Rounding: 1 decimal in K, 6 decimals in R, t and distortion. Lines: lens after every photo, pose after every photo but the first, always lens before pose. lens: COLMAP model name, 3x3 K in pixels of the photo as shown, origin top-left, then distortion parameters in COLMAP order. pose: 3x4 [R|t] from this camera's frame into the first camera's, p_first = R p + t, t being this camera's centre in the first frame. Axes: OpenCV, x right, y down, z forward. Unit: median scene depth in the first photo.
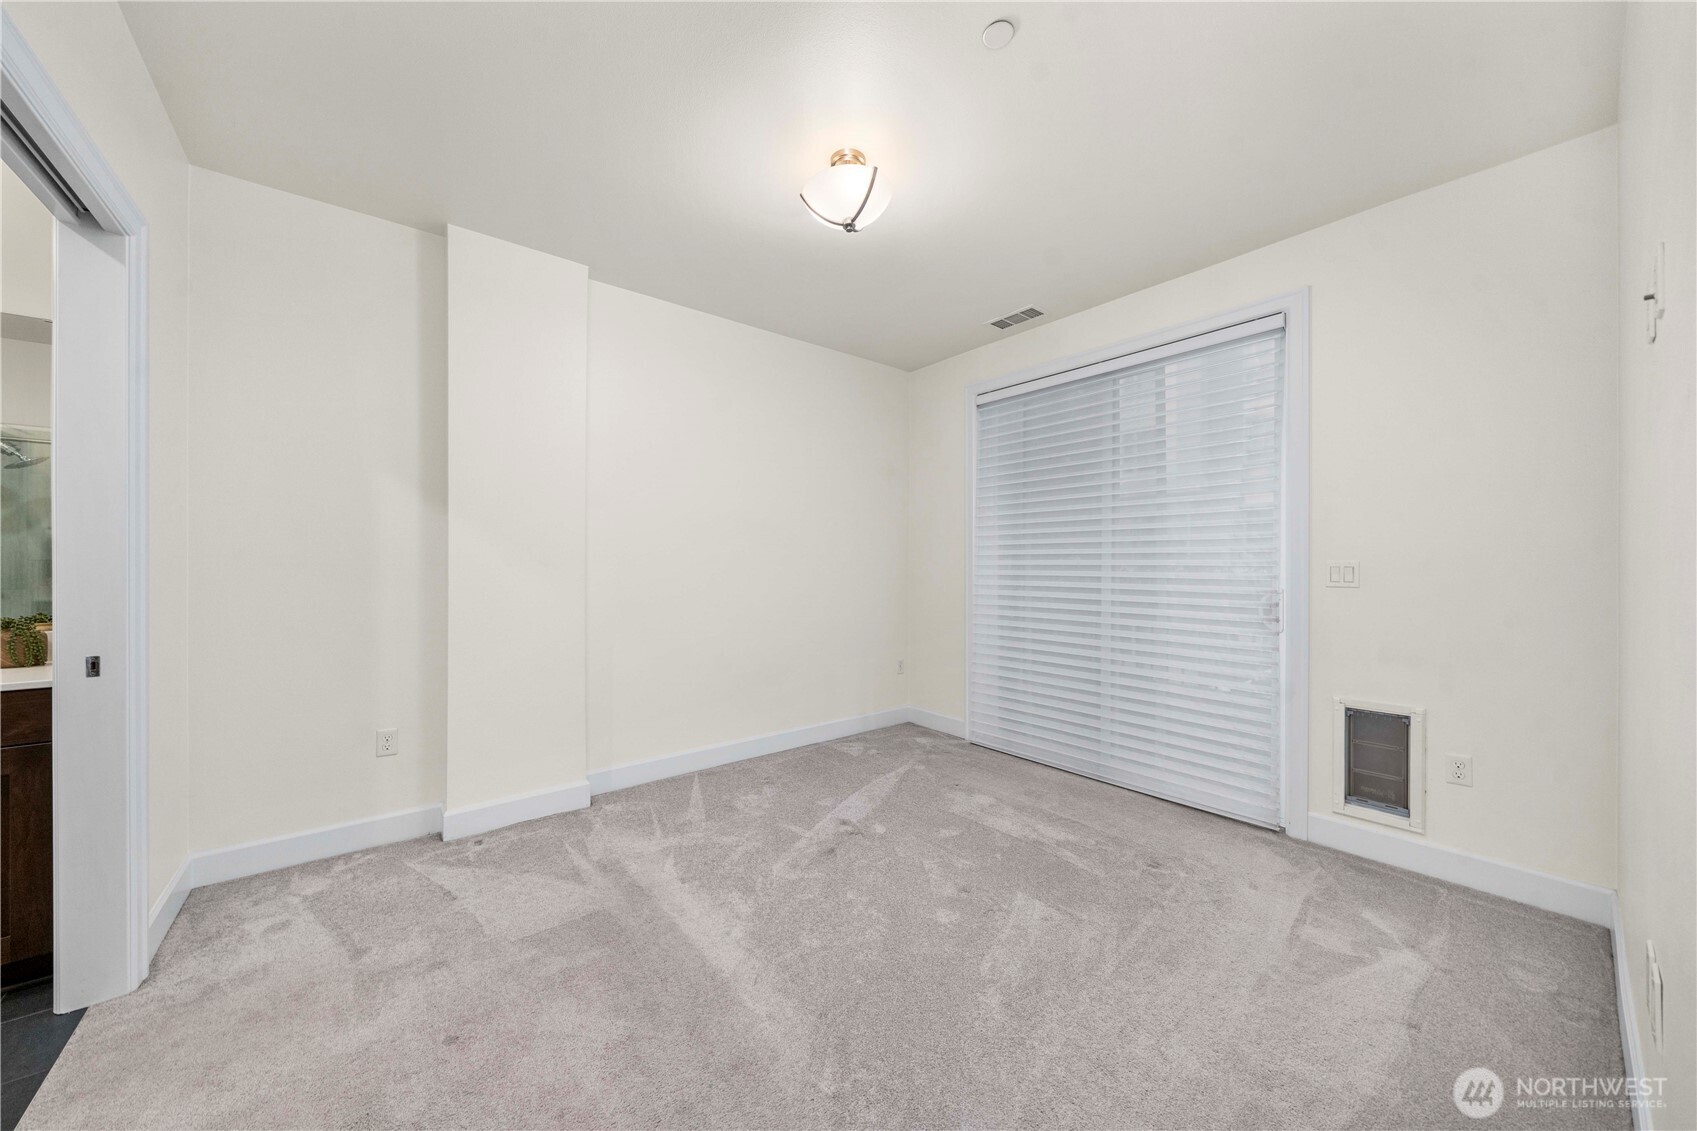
lens RADIAL K [[584.7, 0, 840.0], [0, 584.7, 573.6], [0, 0, 1]] dist [-0.001449, -0.000197]
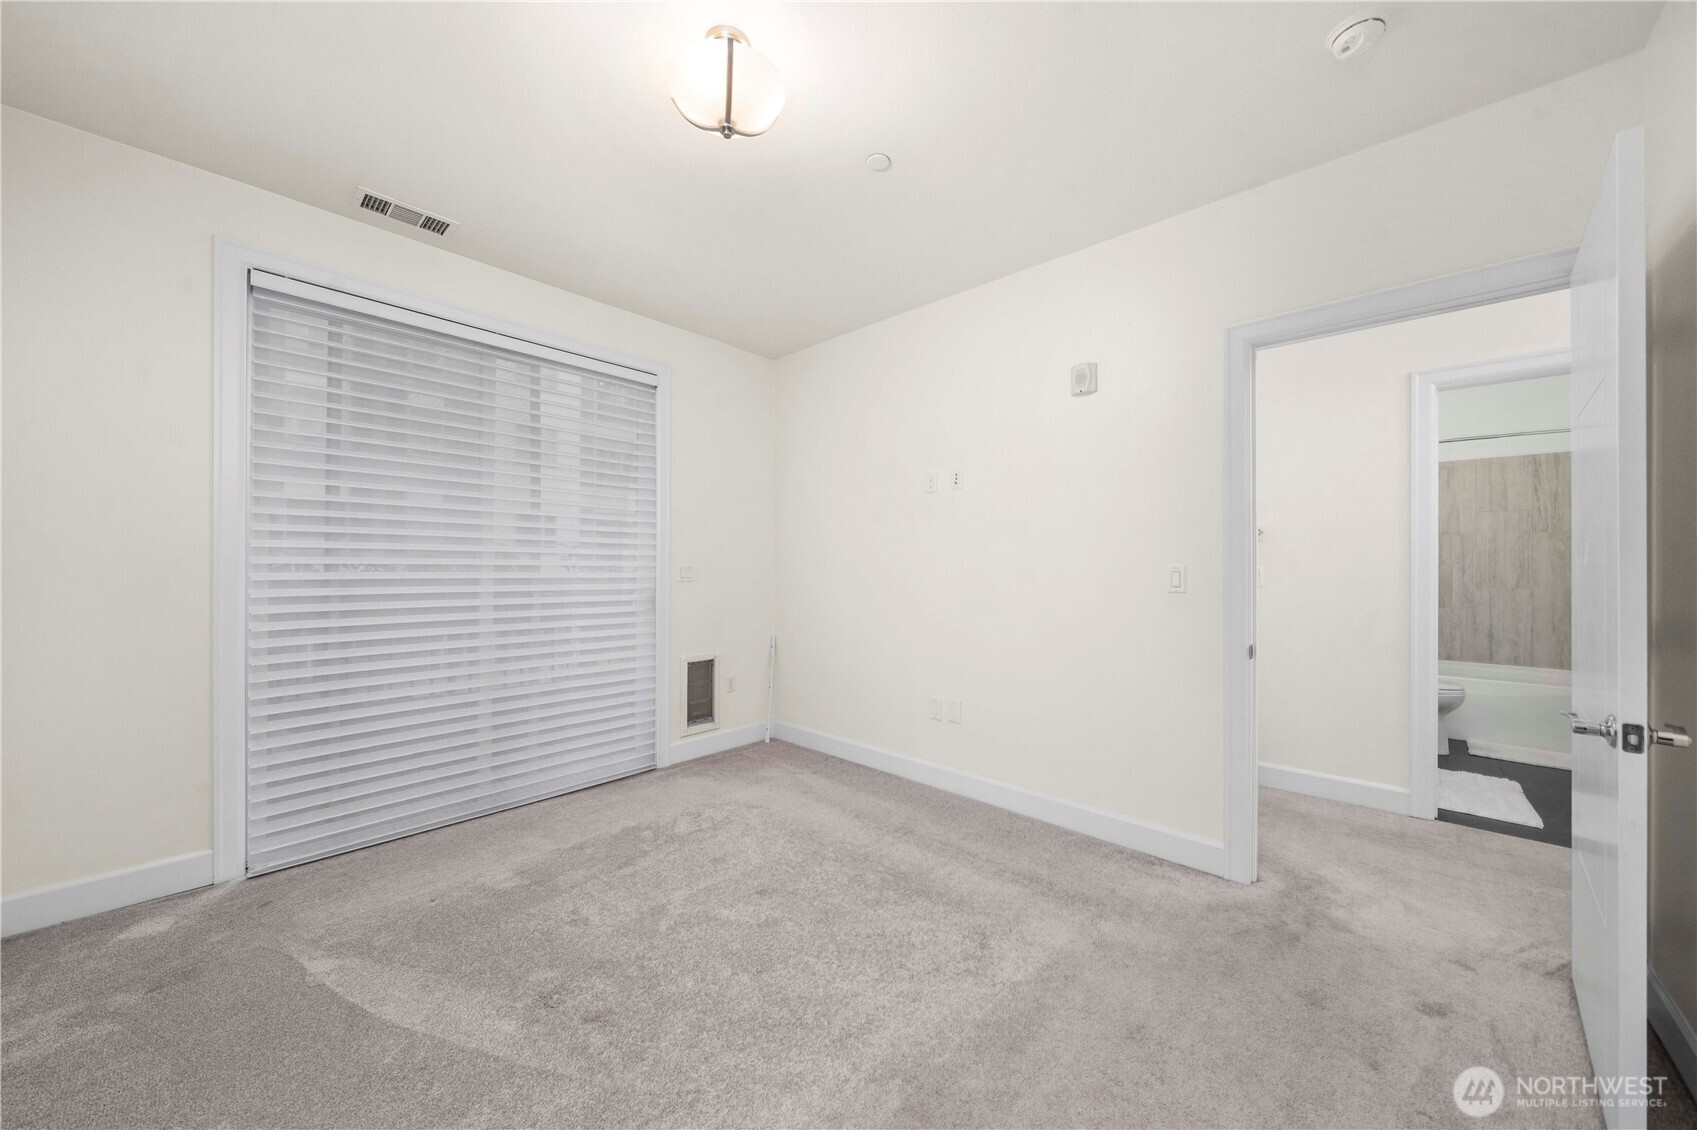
lens RADIAL K [[591.0, 0, 848.5], [0, 591.0, 565.0], [0, 0, 1]] dist [-0.002156, -0.000214]
pose [[-0.141895, -0.000259, 0.989882, -0.576710], [0.004352, 0.999990, 0.000886, -0.015352], [-0.989872, 0.004434, -0.141893, 0.694121]]
